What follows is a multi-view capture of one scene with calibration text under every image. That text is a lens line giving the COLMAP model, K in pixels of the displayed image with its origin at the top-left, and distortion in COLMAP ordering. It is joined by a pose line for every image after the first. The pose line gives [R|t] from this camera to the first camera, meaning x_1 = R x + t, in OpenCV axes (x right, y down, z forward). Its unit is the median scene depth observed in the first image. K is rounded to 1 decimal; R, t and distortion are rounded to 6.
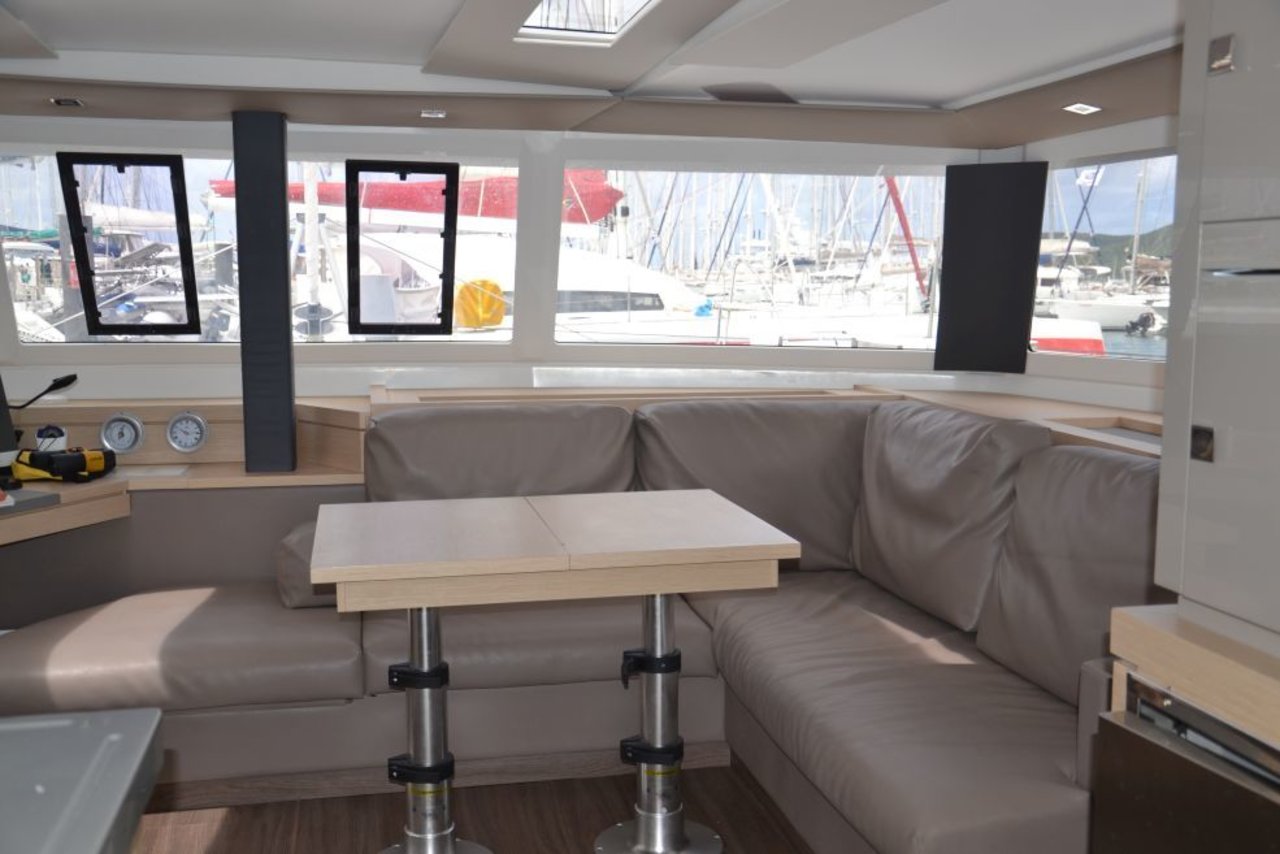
lens RADIAL K [[1326.1, 0, 633.0], [0, 1326.1, 429.1], [0, 0, 1]] dist [0.025478, 0.000000]
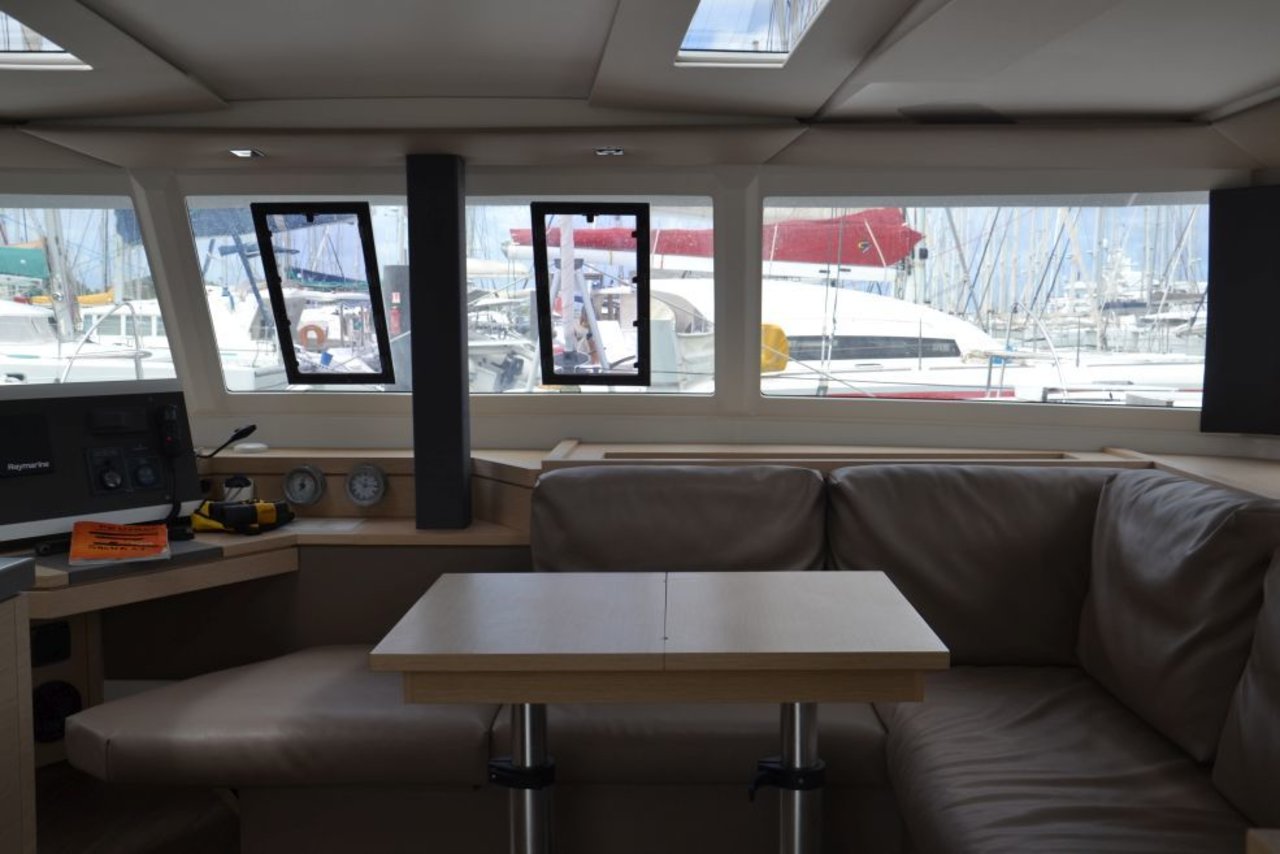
lens RADIAL K [[1326.1, 0, 635.7], [0, 1326.1, 431.5], [0, 0, 1]] dist [0.025478, 0.000000]
pose [[0.972798, 0.015807, -0.231114, 0.081099], [-0.023093, 0.999317, -0.028853, -0.013368], [0.230500, 0.033405, 0.972499, 0.100090]]
